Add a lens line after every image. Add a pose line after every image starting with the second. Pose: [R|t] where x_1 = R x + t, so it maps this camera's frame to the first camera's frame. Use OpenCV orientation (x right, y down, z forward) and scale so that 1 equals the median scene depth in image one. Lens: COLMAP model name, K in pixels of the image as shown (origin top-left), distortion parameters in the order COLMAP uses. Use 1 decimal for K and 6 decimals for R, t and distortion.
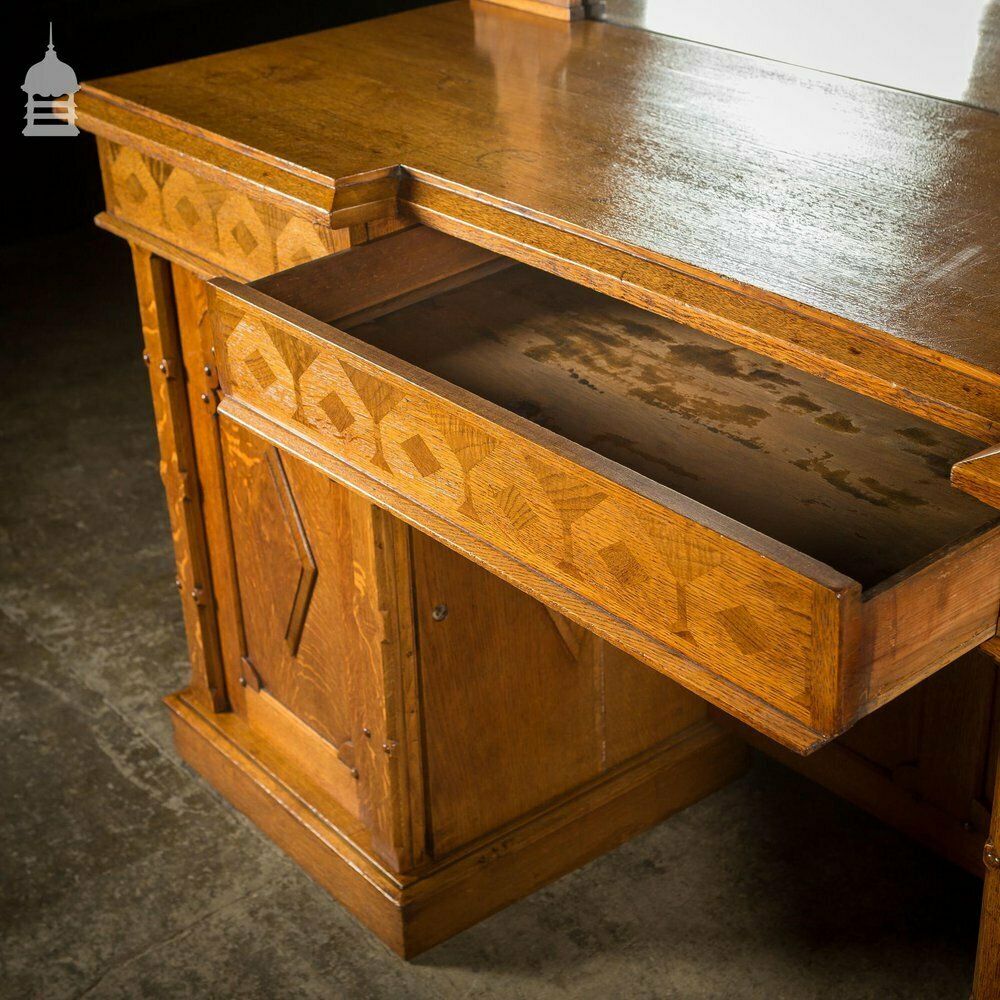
lens RADIAL K [[1805.7, 0, 504.1], [0, 1805.7, 498.4], [0, 0, 1]] dist [-0.018937, 0.000000]
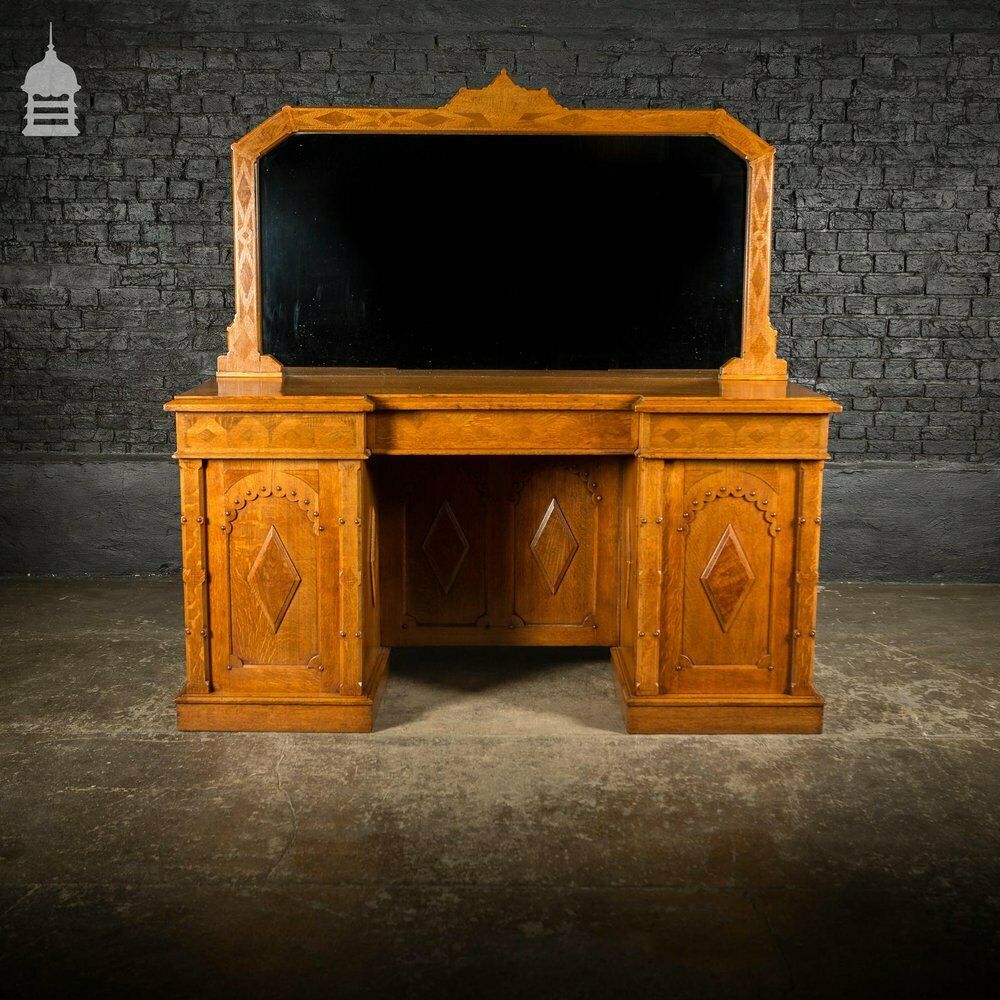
lens RADIAL K [[1363.0, 0, 505.7], [0, 1363.0, 499.1], [0, 0, 1]] dist [0.010125, 0.000000]
pose [[0.630728, -0.101380, 0.769353, -1.307483], [0.337910, 0.928379, -0.154688, 0.310581], [-0.698570, 0.357538, 0.619812, -0.362851]]
